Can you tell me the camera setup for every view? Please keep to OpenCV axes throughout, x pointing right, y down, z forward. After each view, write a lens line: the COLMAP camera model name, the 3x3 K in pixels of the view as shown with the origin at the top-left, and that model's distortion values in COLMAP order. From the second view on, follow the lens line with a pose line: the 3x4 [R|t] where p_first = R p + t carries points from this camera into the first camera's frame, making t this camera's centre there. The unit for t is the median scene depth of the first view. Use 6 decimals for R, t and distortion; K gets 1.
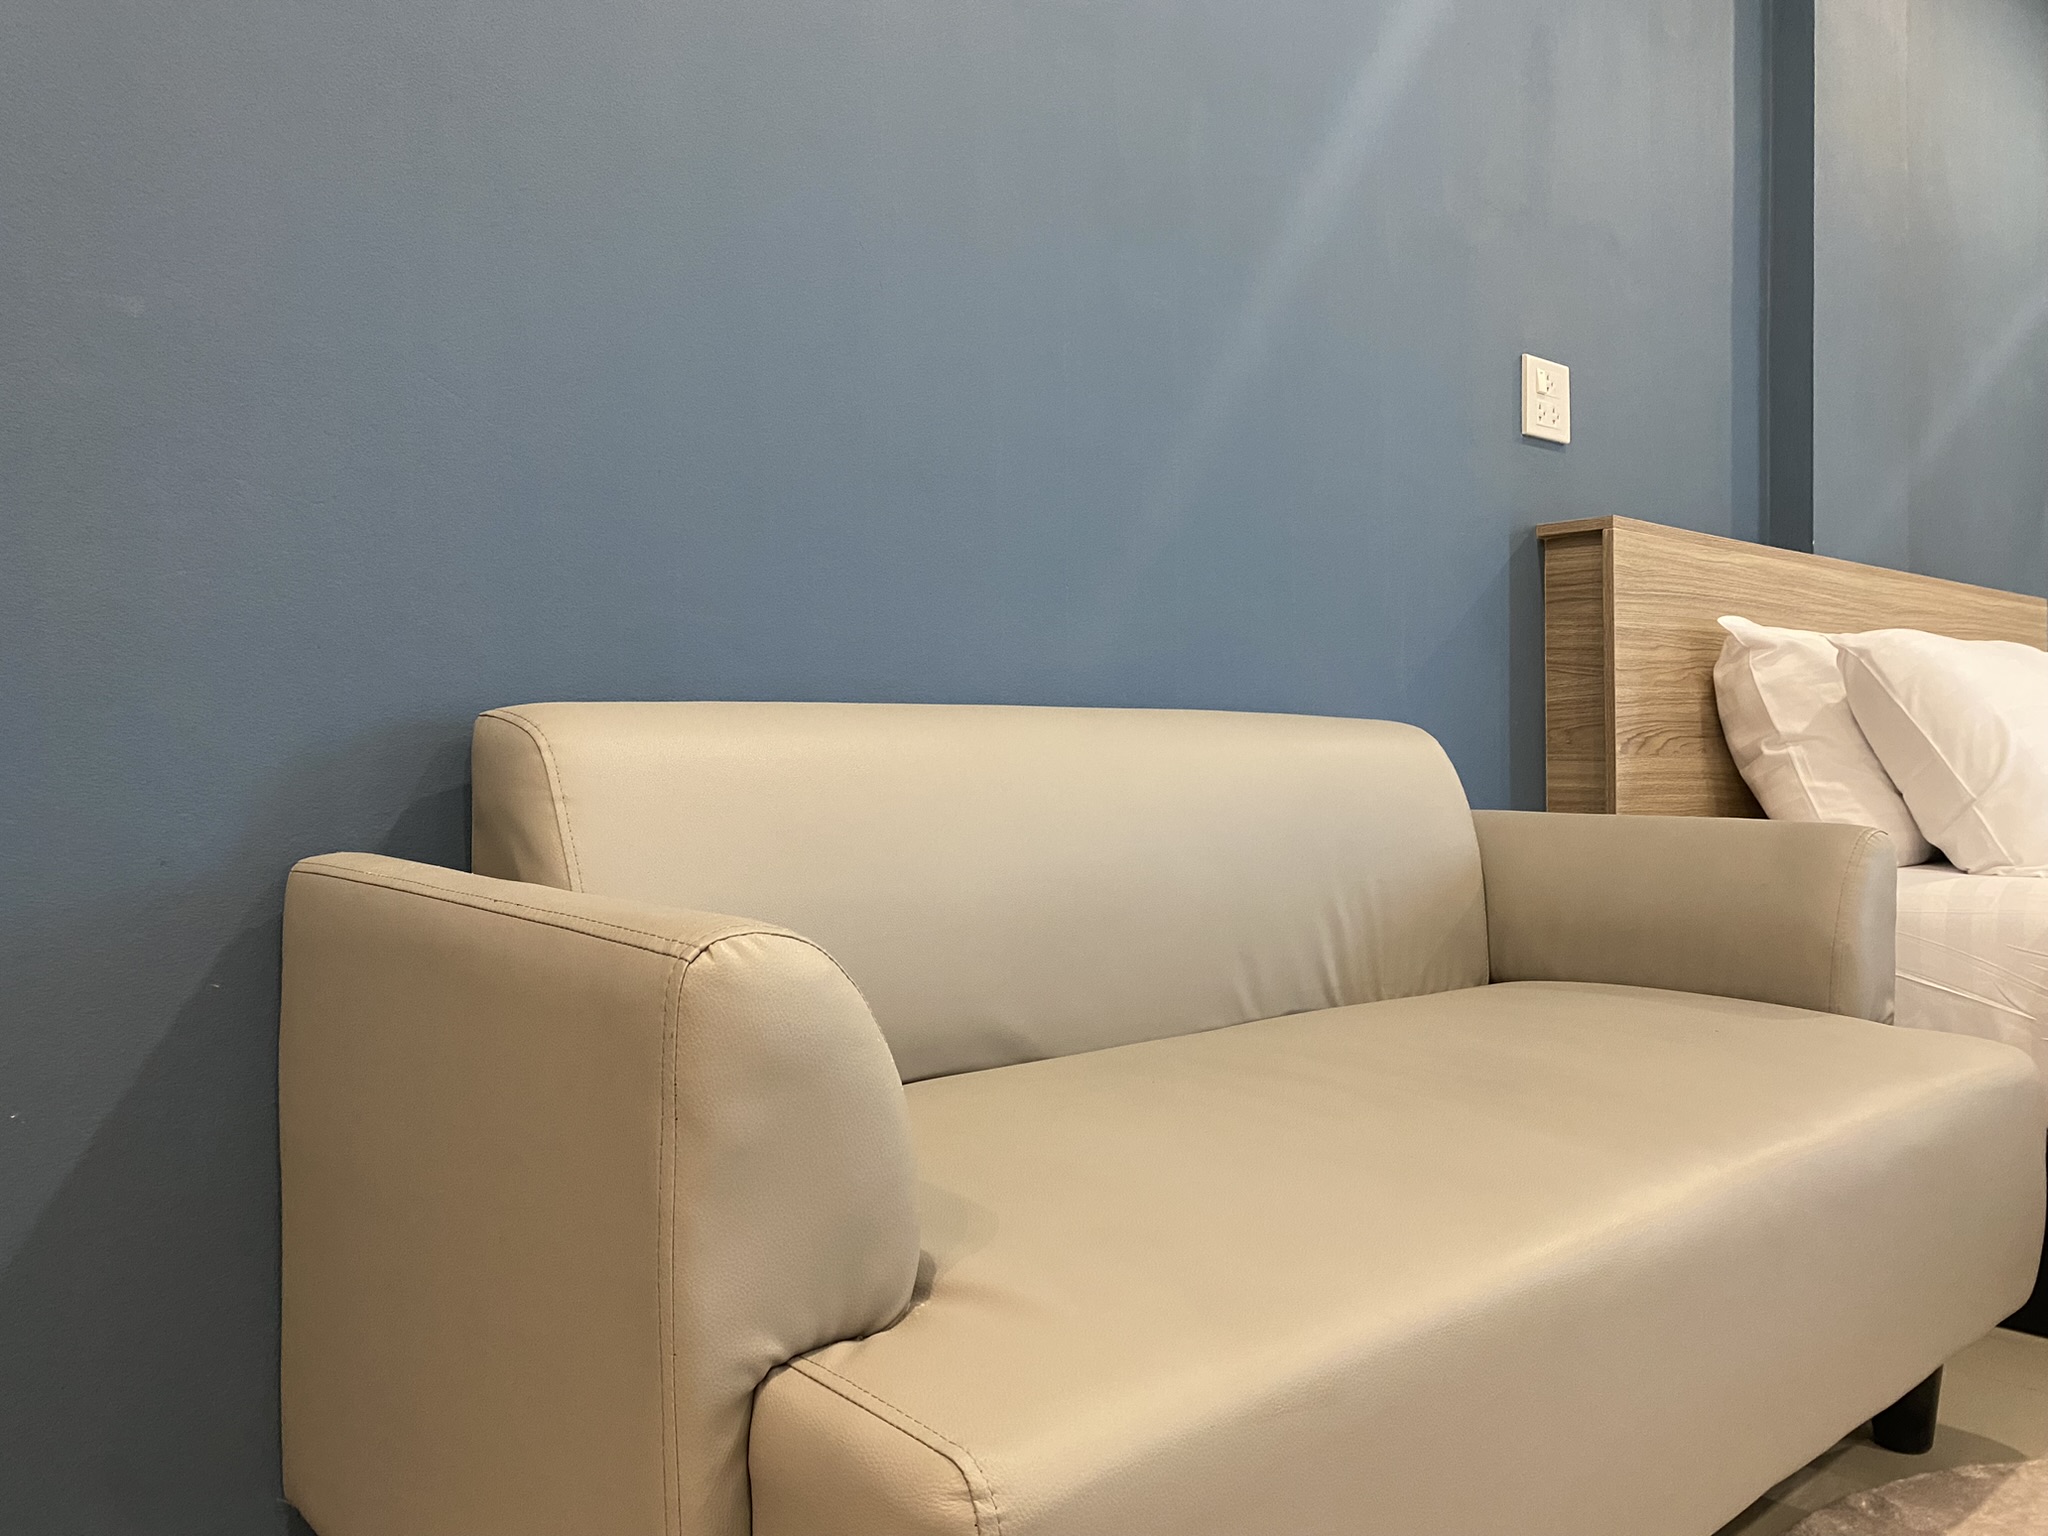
lens RADIAL K [[1590.5, 0, 1024.0], [0, 1590.5, 768.0], [0, 0, 1]] dist [0.000562, -0.002246]
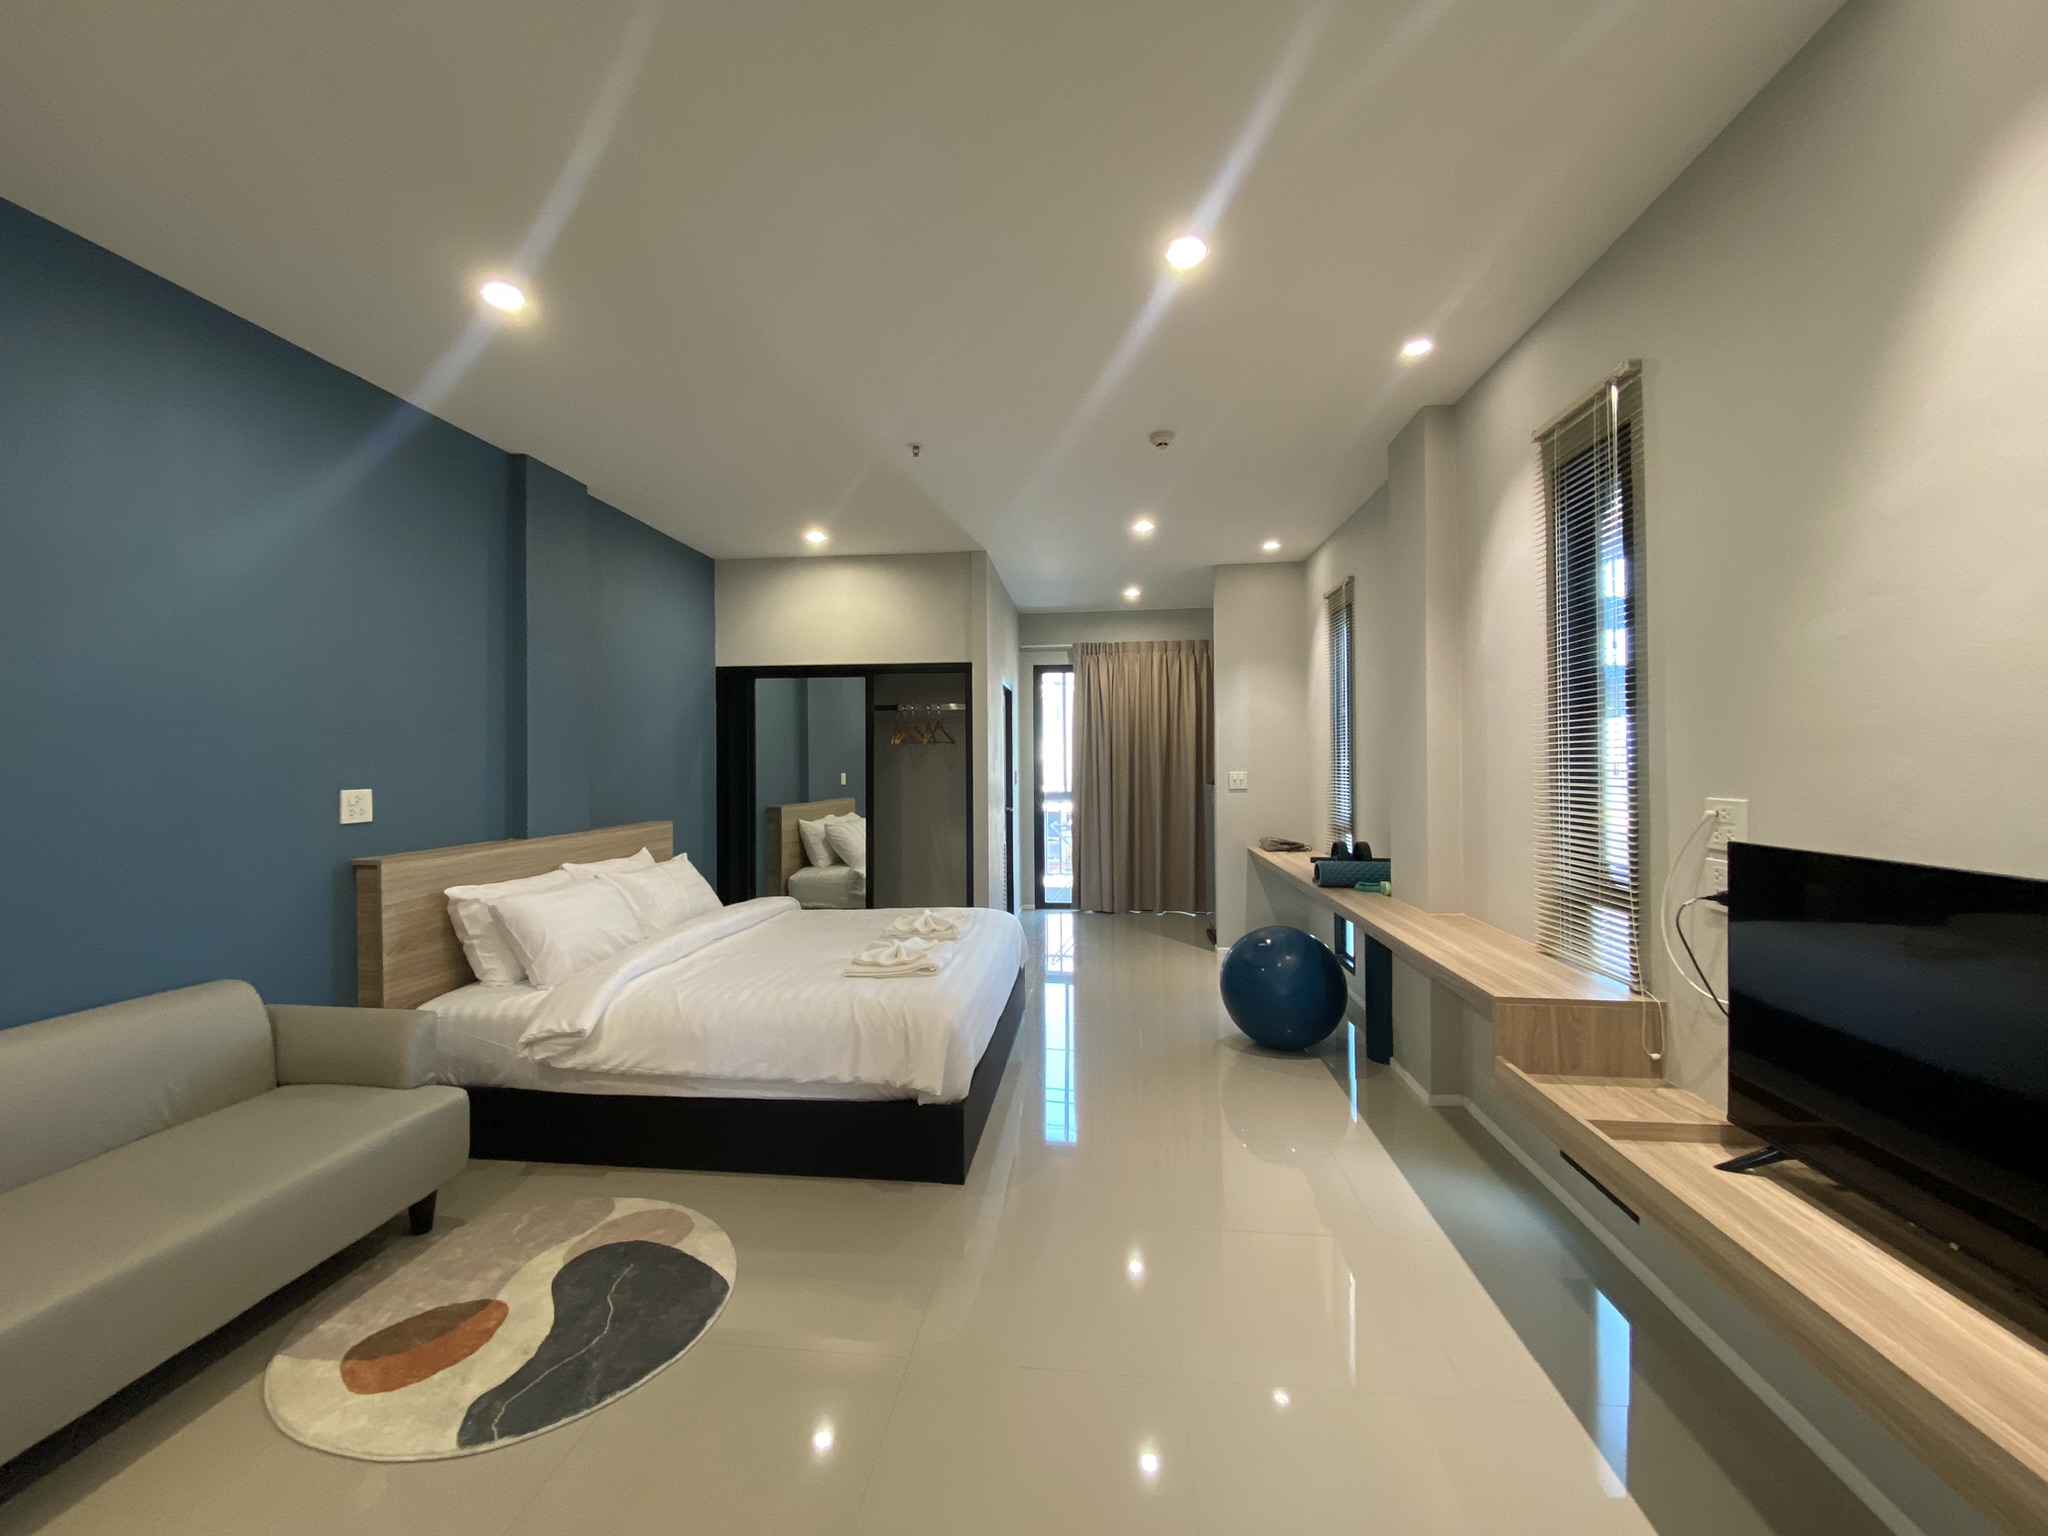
lens RADIAL K [[831.6, 0, 1009.6], [0, 831.6, 759.2], [0, 0, 1]] dist [0.048736, -0.039388]
pose [[0.763763, -0.007913, 0.645449, 0.266429], [0.014940, 0.999874, -0.005420, -0.286063], [-0.645324, 0.013782, 0.763785, -0.604763]]
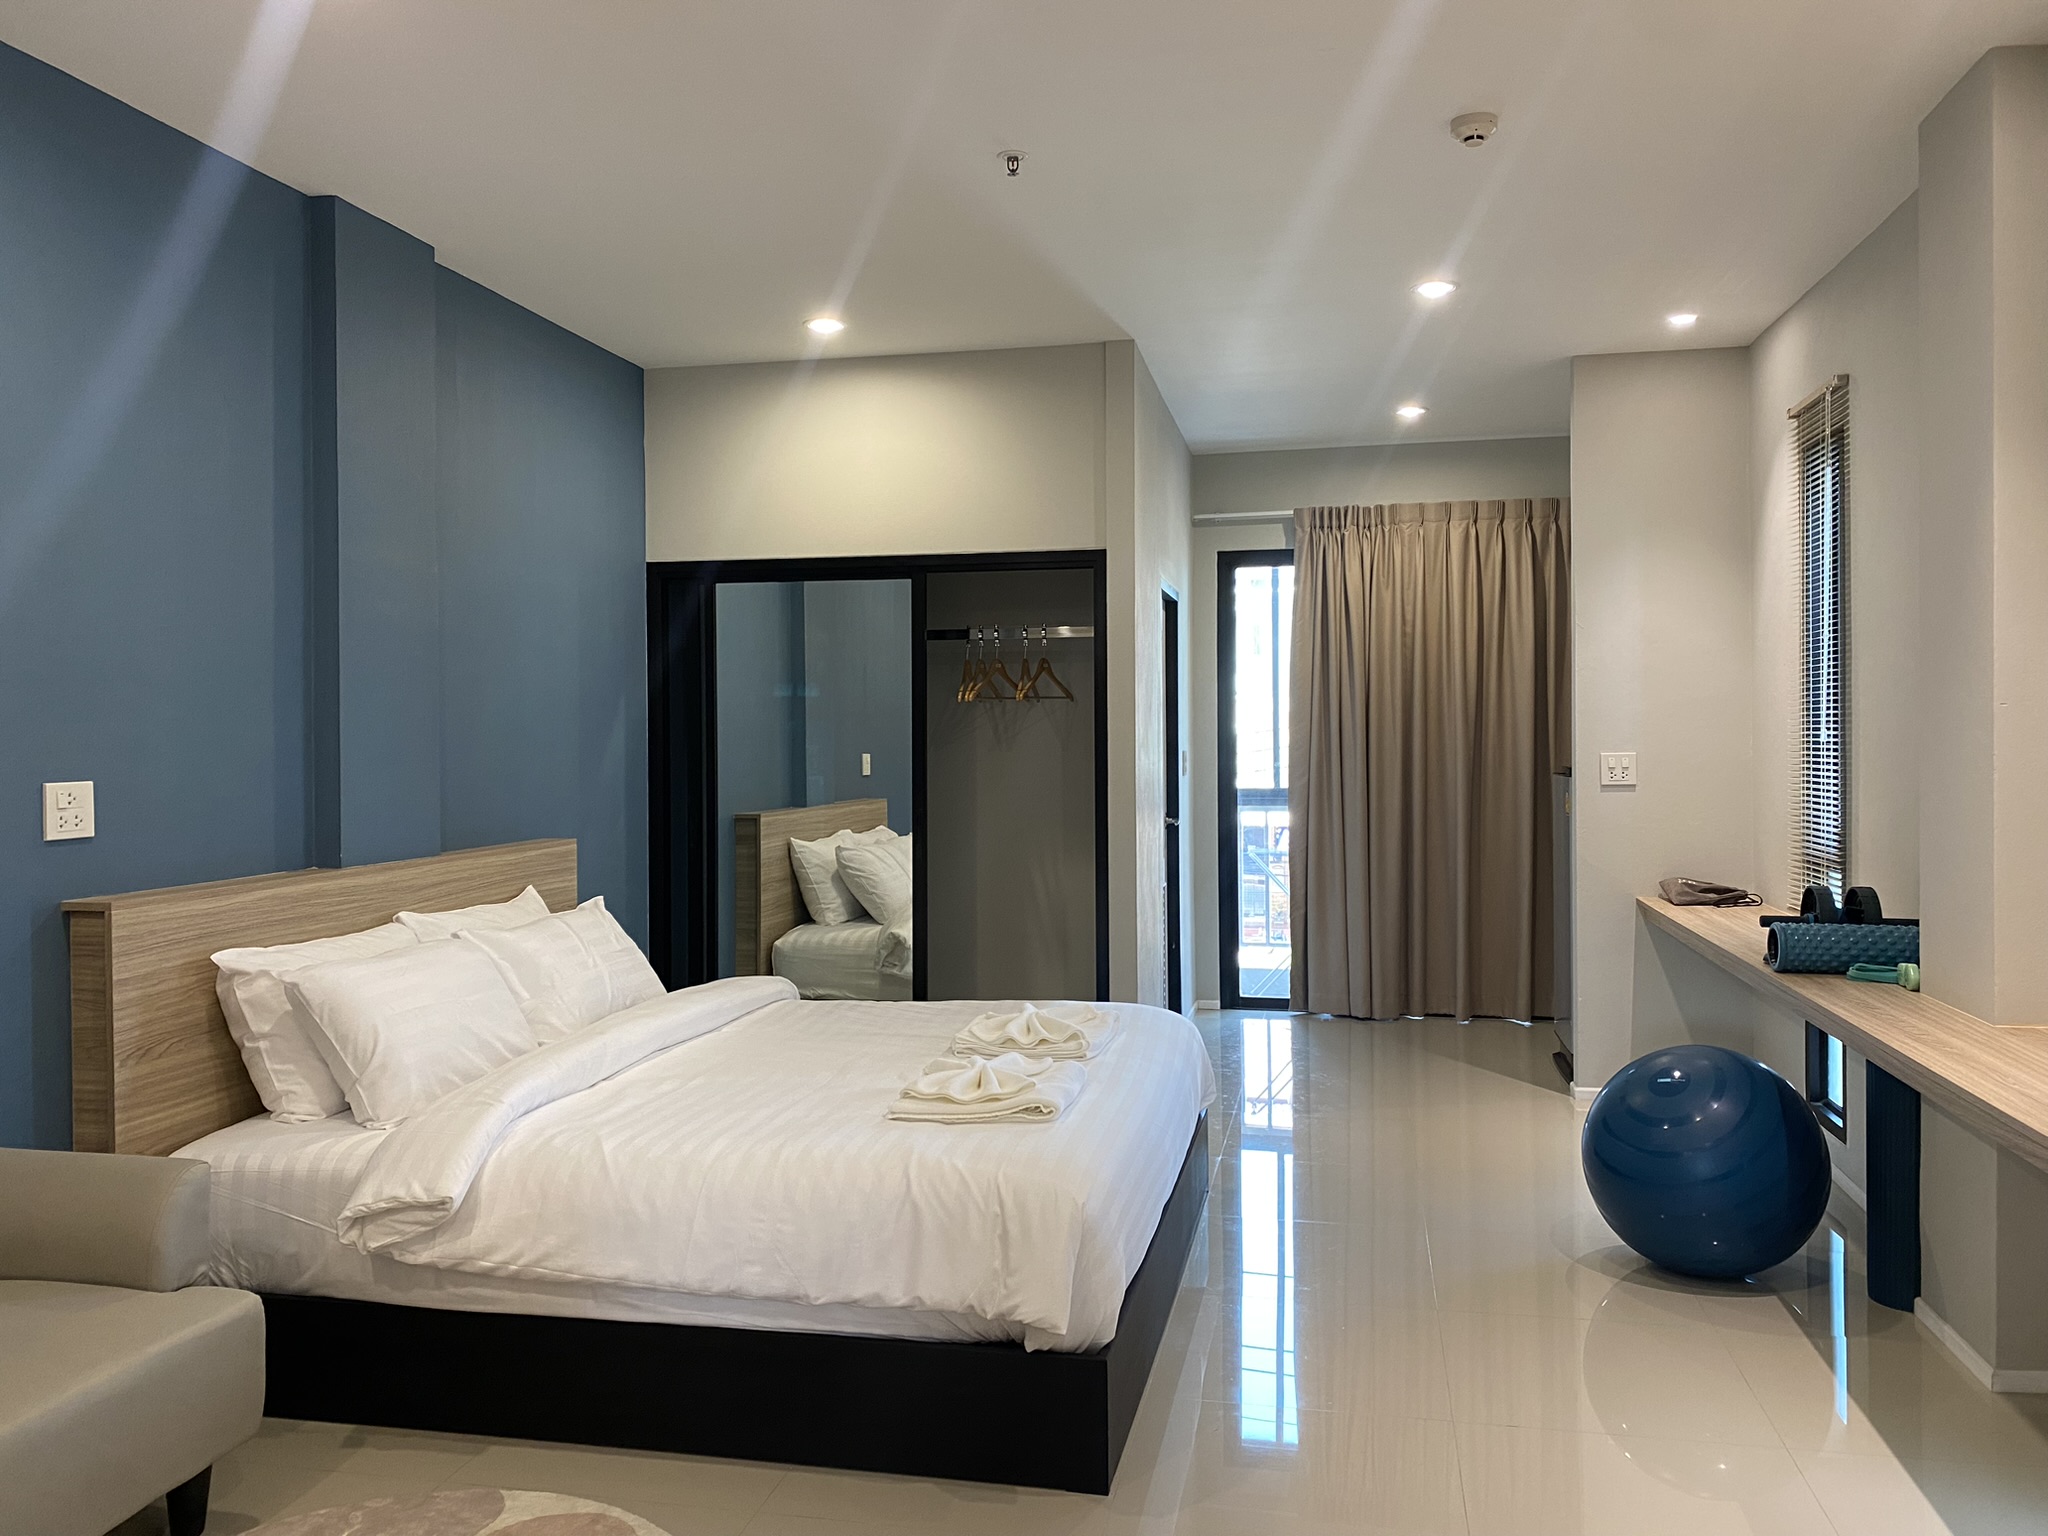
lens RADIAL K [[1573.4, 0, 1025.6], [0, 1573.4, 744.6], [0, 0, 1]] dist [0.023080, -0.006069]
pose [[0.818660, -0.015083, 0.574081, 0.222036], [0.014963, 0.999876, 0.004932, -0.289252], [-0.574084, 0.004552, 0.818784, -0.630755]]
